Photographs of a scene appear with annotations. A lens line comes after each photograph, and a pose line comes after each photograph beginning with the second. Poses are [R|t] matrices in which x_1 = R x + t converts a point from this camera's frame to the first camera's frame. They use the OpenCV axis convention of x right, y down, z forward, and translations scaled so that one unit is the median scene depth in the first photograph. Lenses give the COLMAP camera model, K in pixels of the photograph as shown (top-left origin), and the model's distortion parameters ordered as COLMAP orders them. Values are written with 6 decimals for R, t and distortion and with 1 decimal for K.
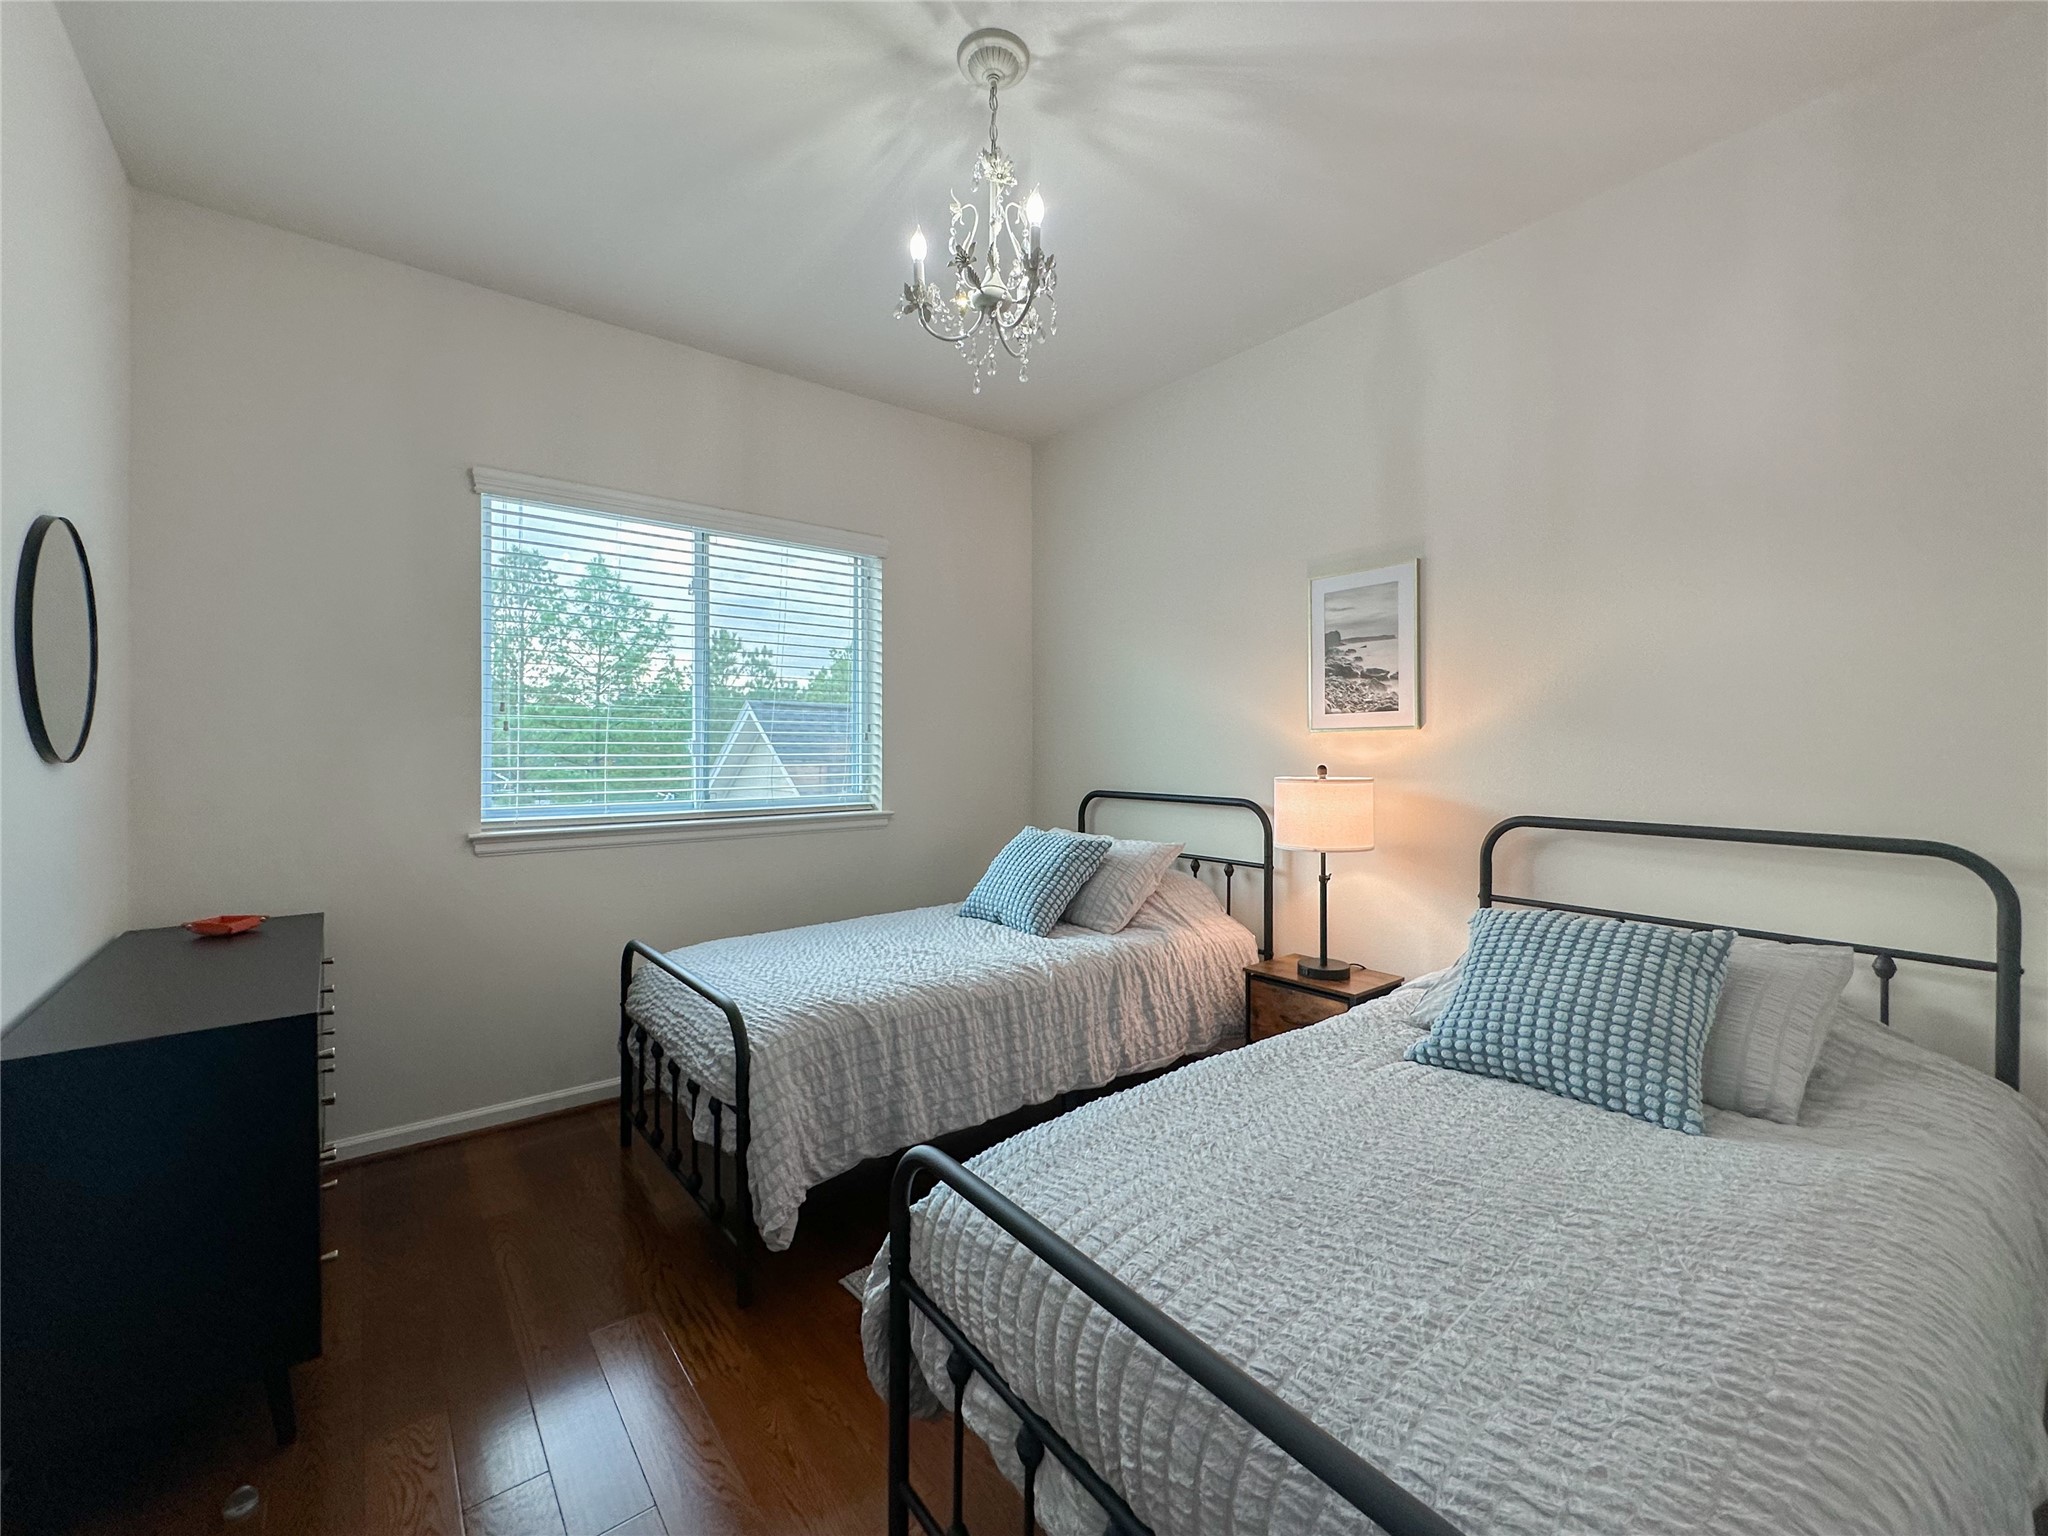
lens RADIAL K [[831.1, 0, 1018.9], [0, 831.1, 767.3], [0, 0, 1]] dist [-0.003500, -0.000113]
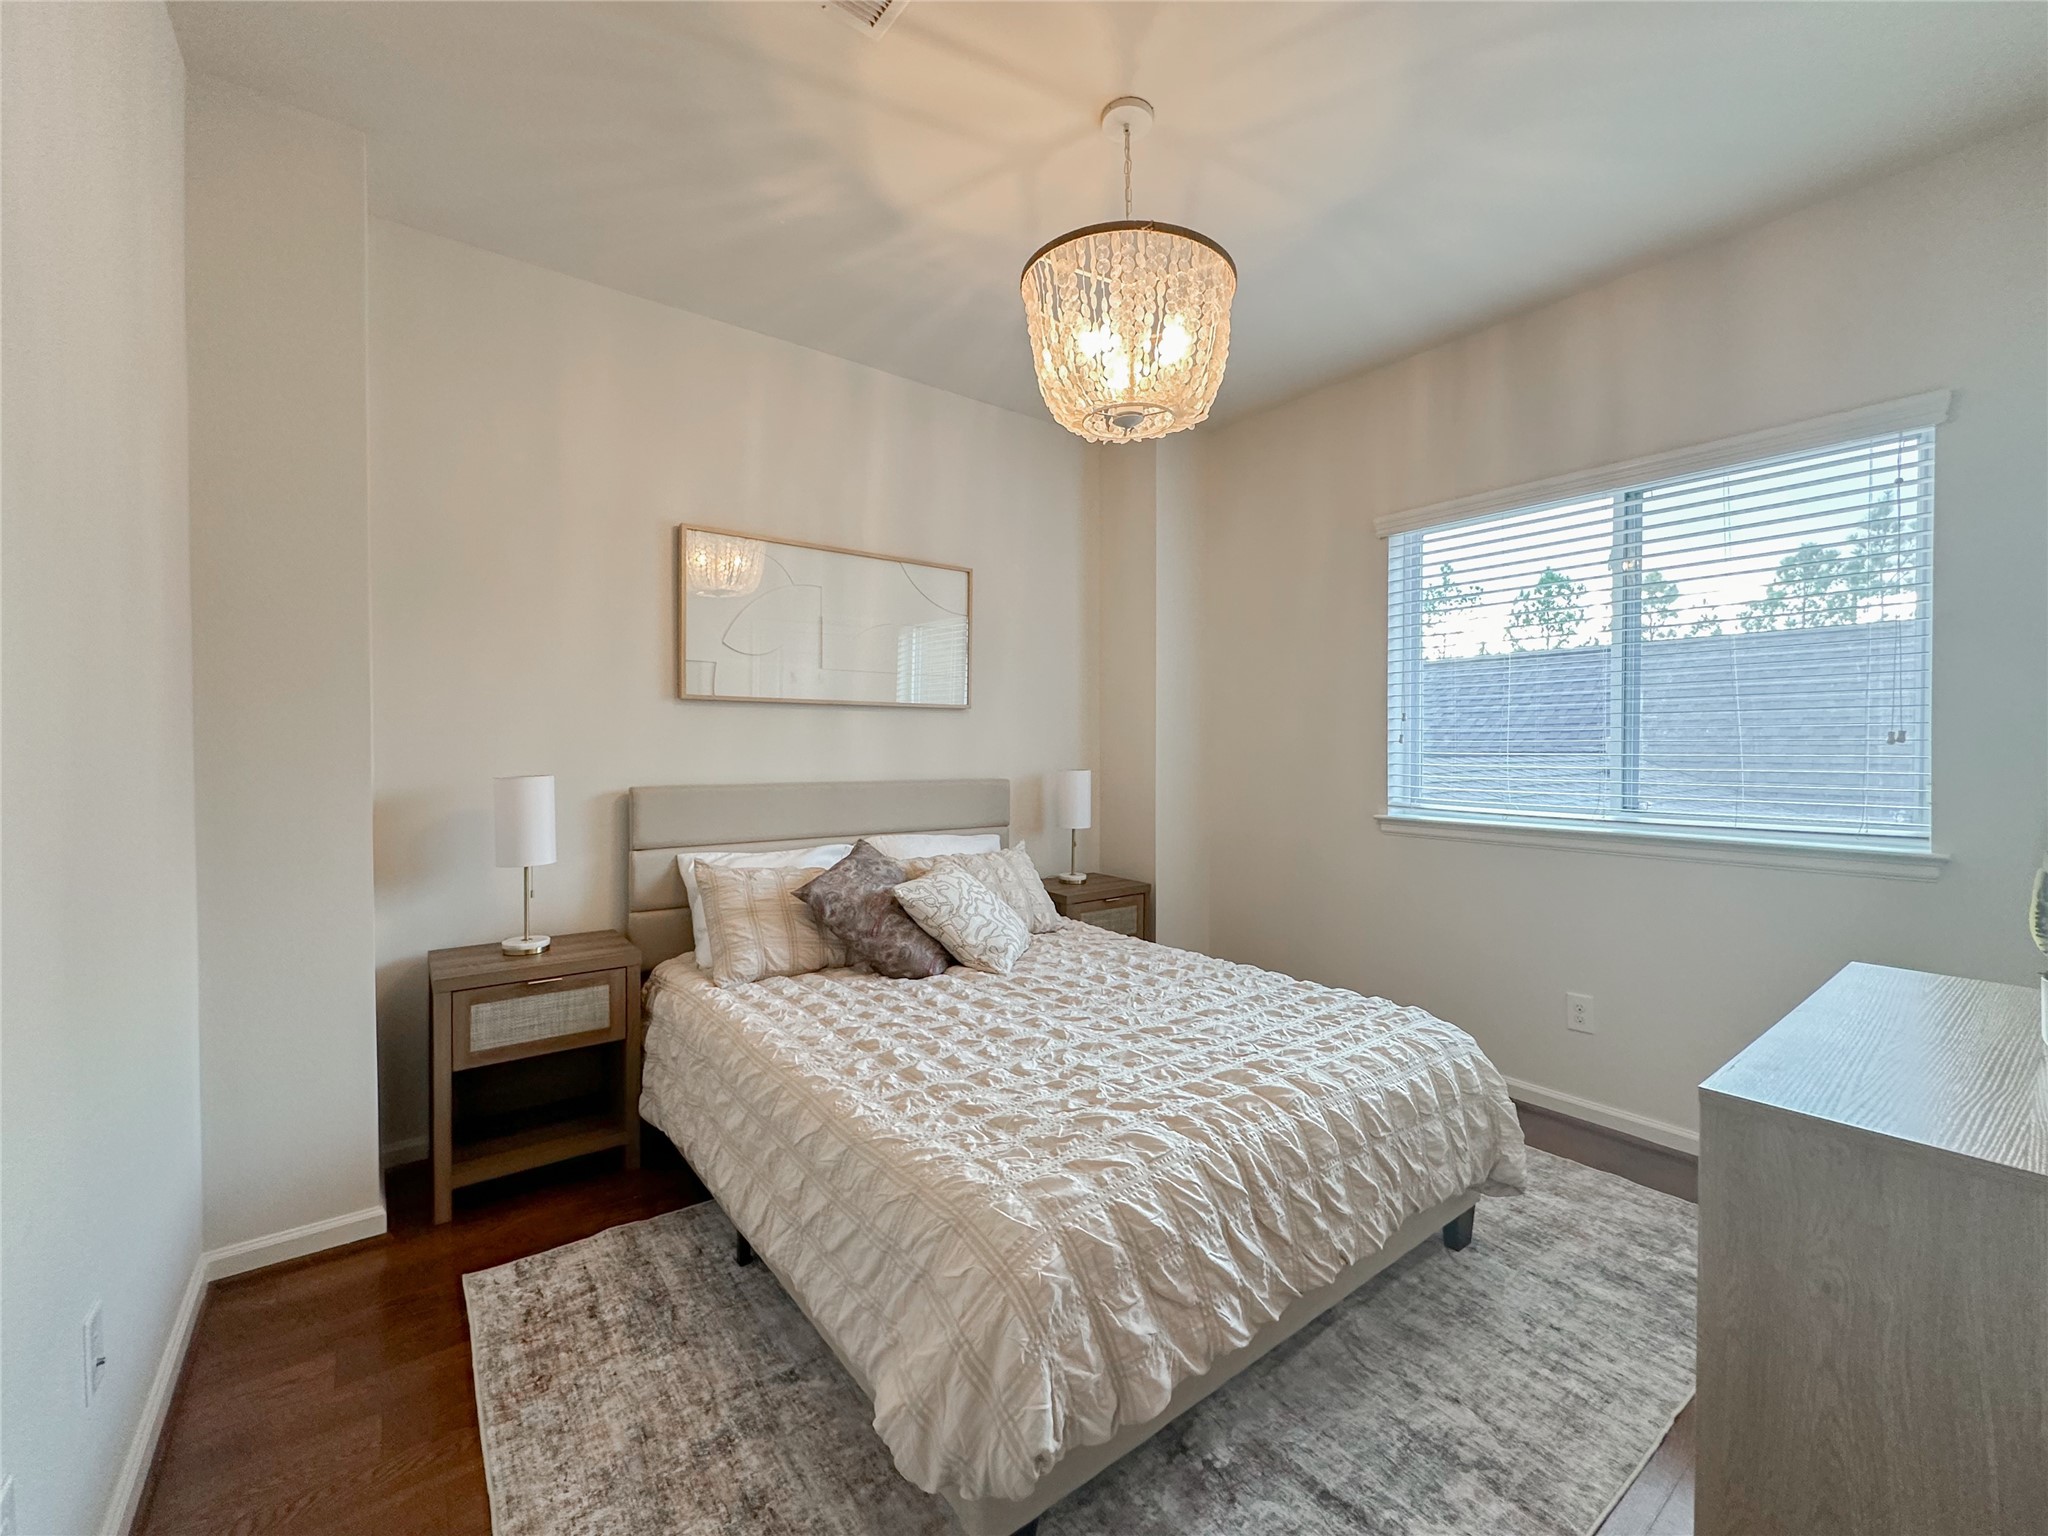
lens RADIAL K [[831.1, 0, 1018.9], [0, 831.1, 767.3], [0, 0, 1]] dist [-0.003500, -0.000113]
pose [[-0.023936, 0.026676, -0.999358, 0.479255], [-0.025105, 0.999313, 0.027276, -0.008573], [0.999398, 0.025742, -0.023250, 0.398809]]
